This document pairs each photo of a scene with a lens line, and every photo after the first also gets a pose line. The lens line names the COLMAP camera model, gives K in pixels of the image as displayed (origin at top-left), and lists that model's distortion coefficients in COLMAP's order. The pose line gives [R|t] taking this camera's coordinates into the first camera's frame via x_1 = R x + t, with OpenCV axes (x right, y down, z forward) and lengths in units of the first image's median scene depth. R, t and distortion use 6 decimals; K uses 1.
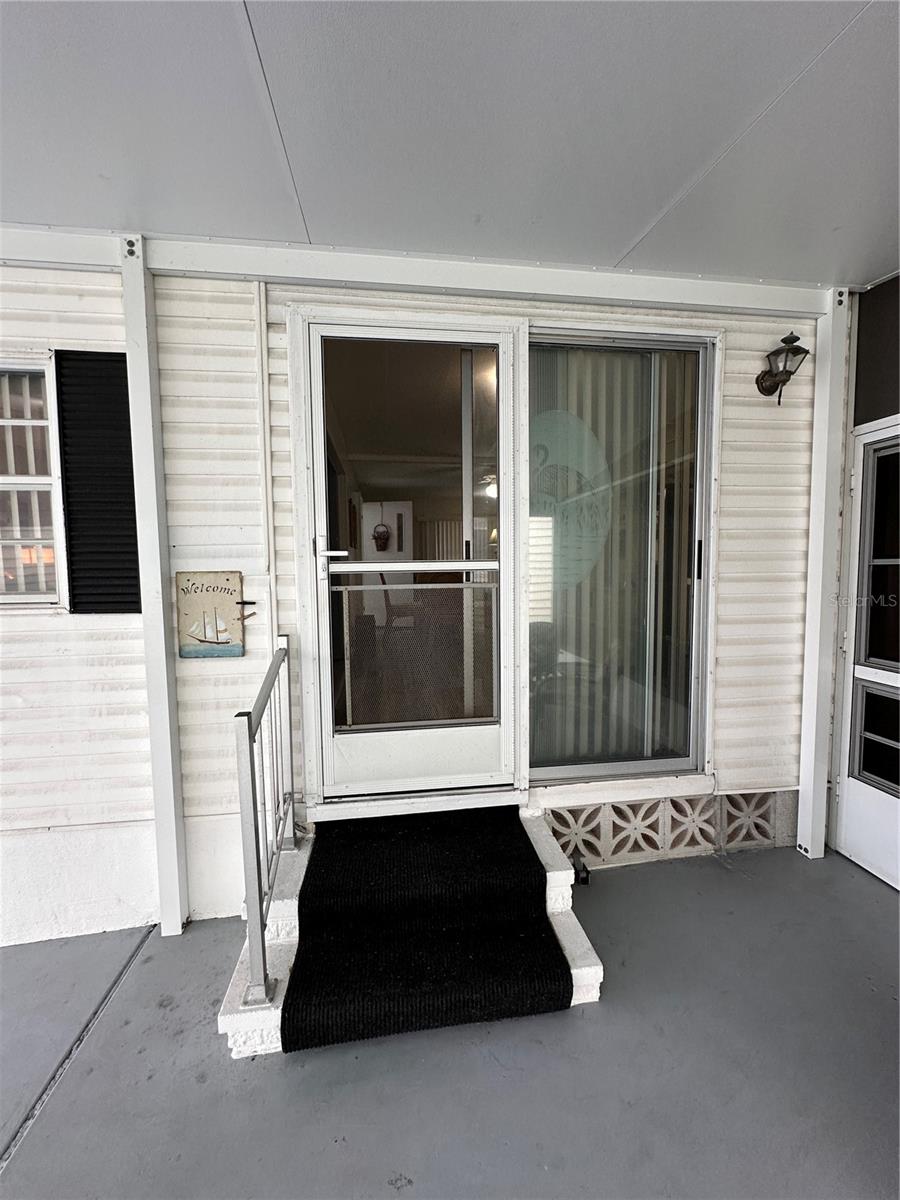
lens RADIAL K [[478.1, 0, 450.0], [0, 478.1, 600.0], [0, 0, 1]] dist [-0.002422, 0.000112]
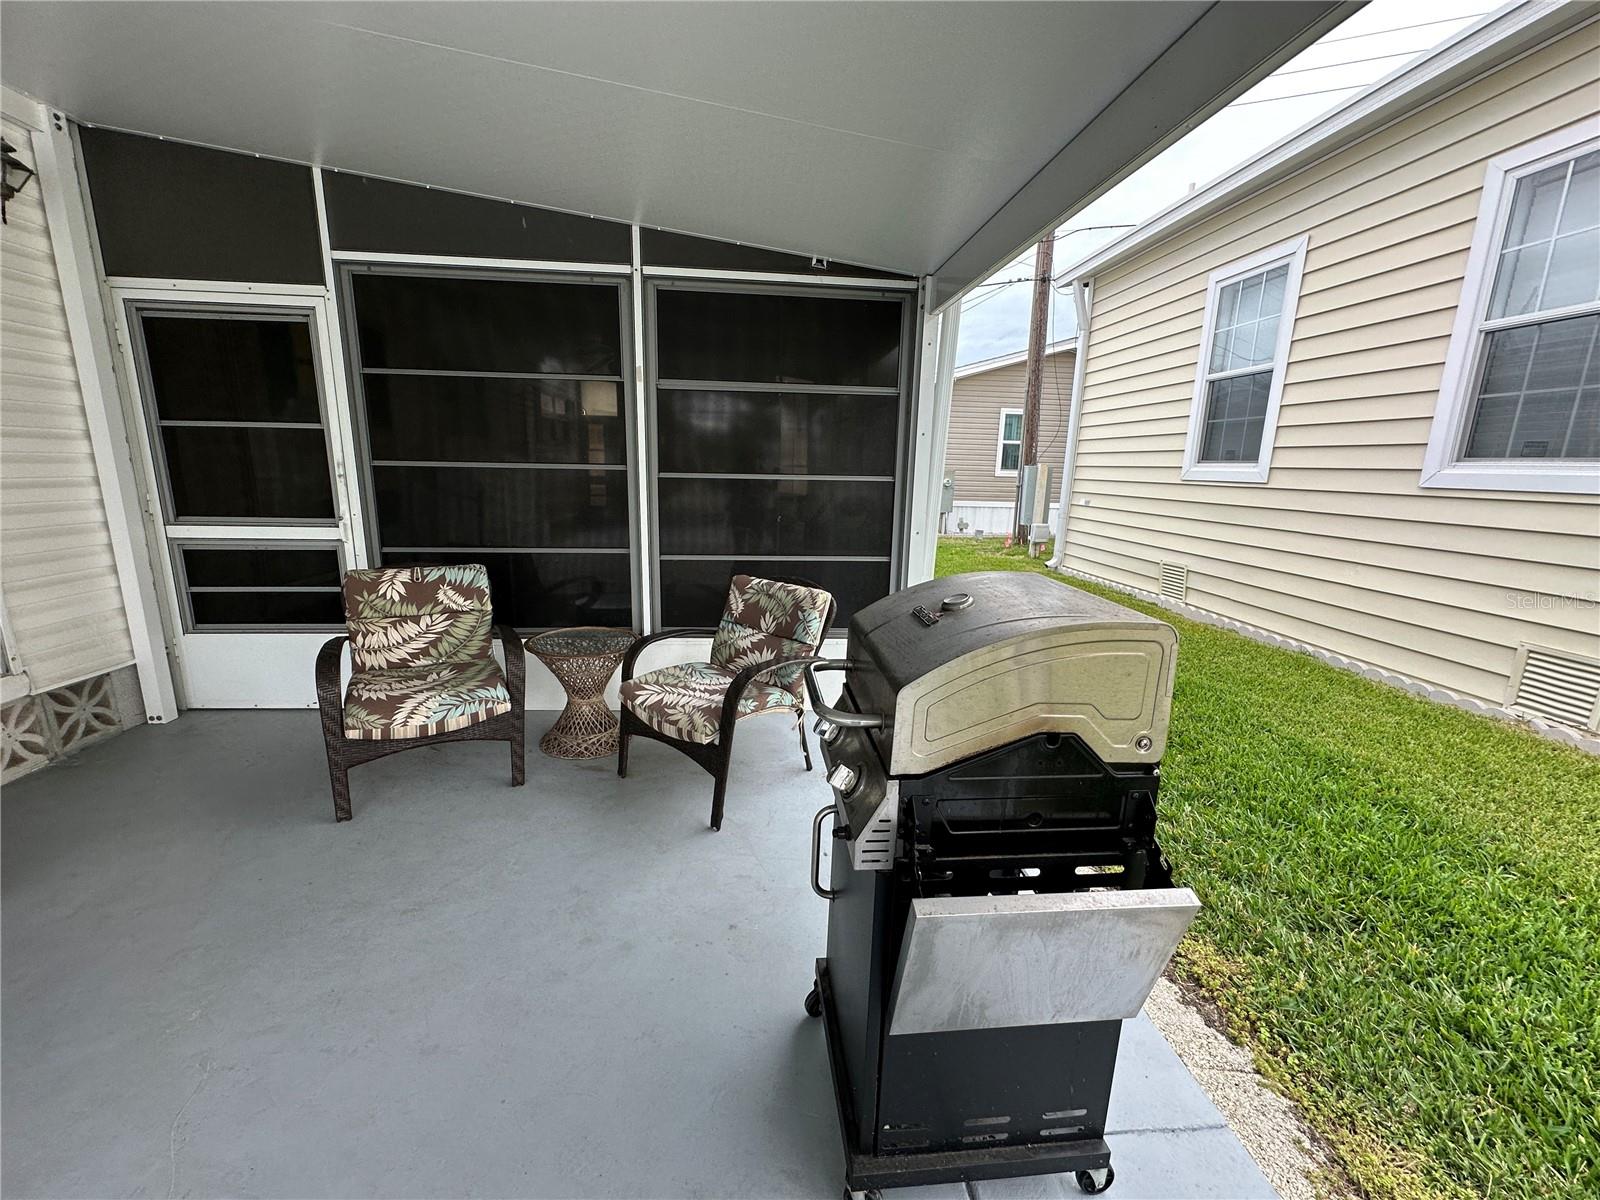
lens RADIAL K [[637.5, 0, 794.5], [0, 637.5, 598.6], [0, 0, 1]] dist [-0.002422, 0.000112]
pose [[0.045470, -0.192015, 0.980338, -0.449064], [0.048385, 0.980625, 0.189827, 0.092561], [-0.997793, 0.038802, 0.053880, -0.406302]]
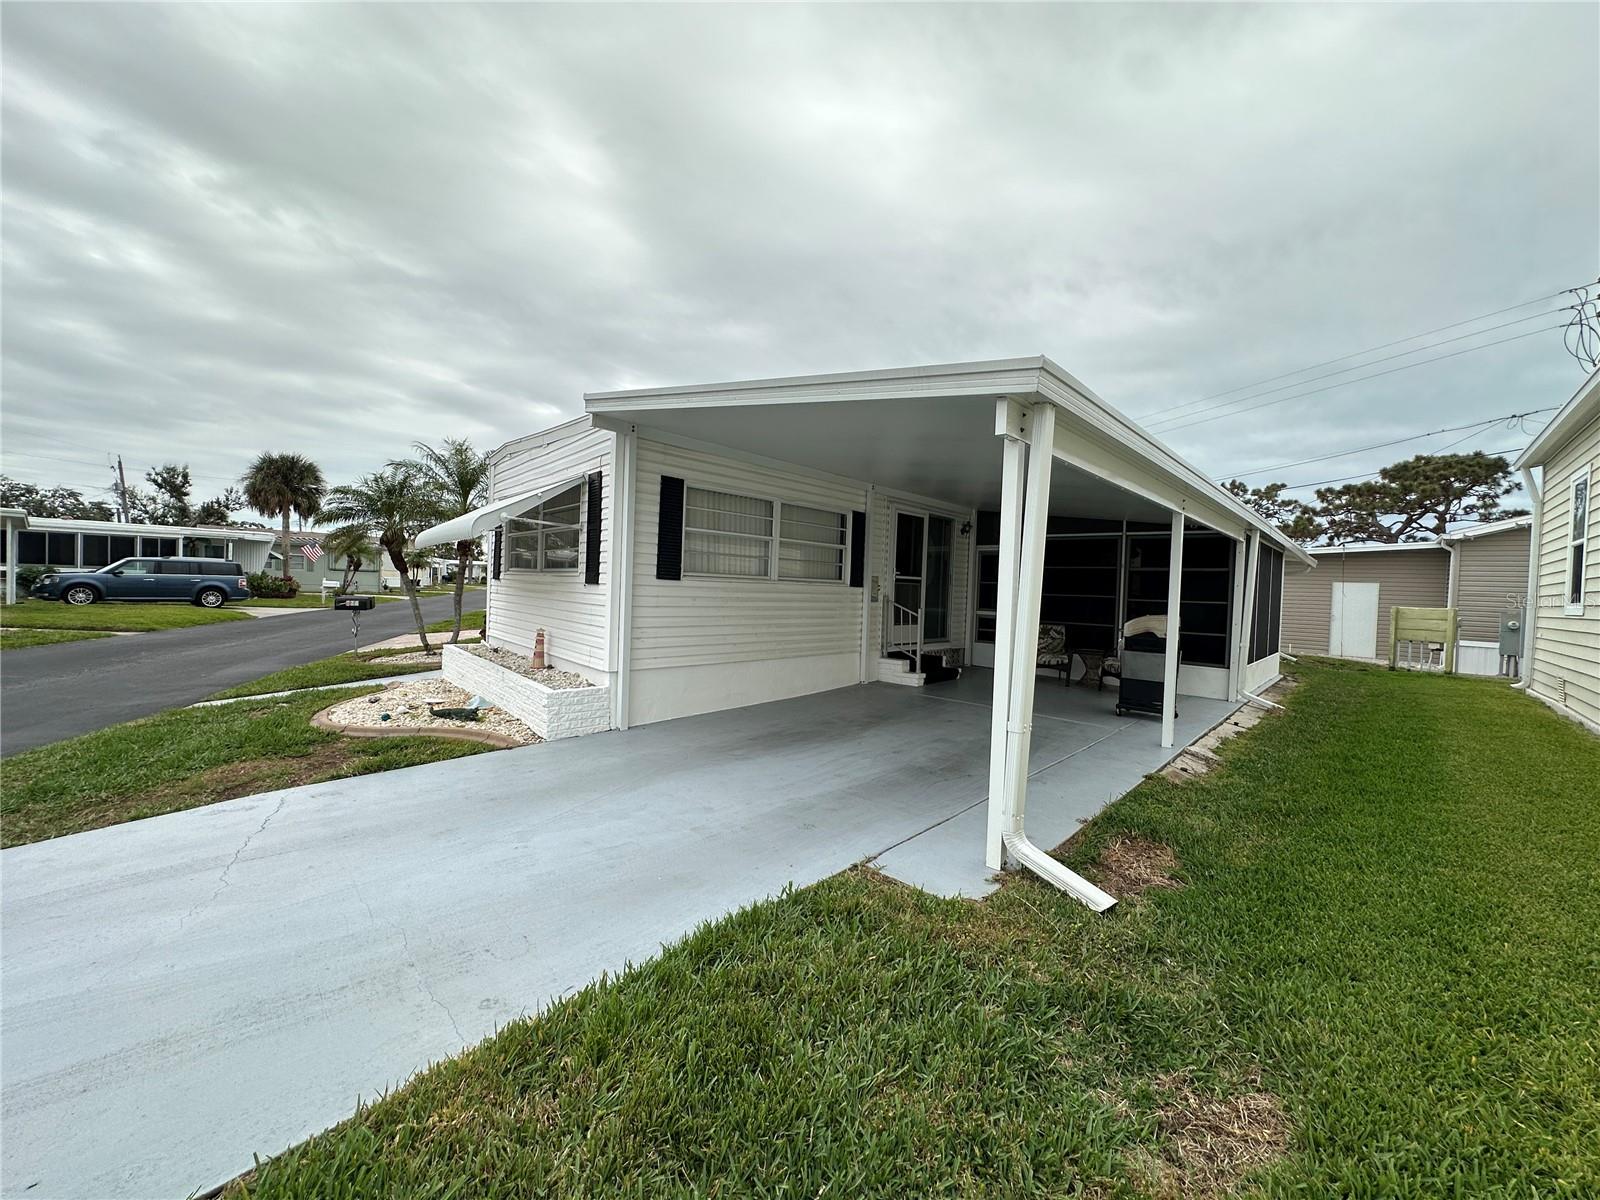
lens RADIAL K [[637.5, 0, 794.5], [0, 637.5, 598.6], [0, 0, 1]] dist [-0.002422, 0.000112]
pose [[0.771945, 0.029808, 0.634990, -3.197389], [-0.003121, 0.999066, -0.043104, 0.252968], [-0.635682, 0.031293, 0.771317, -1.802648]]
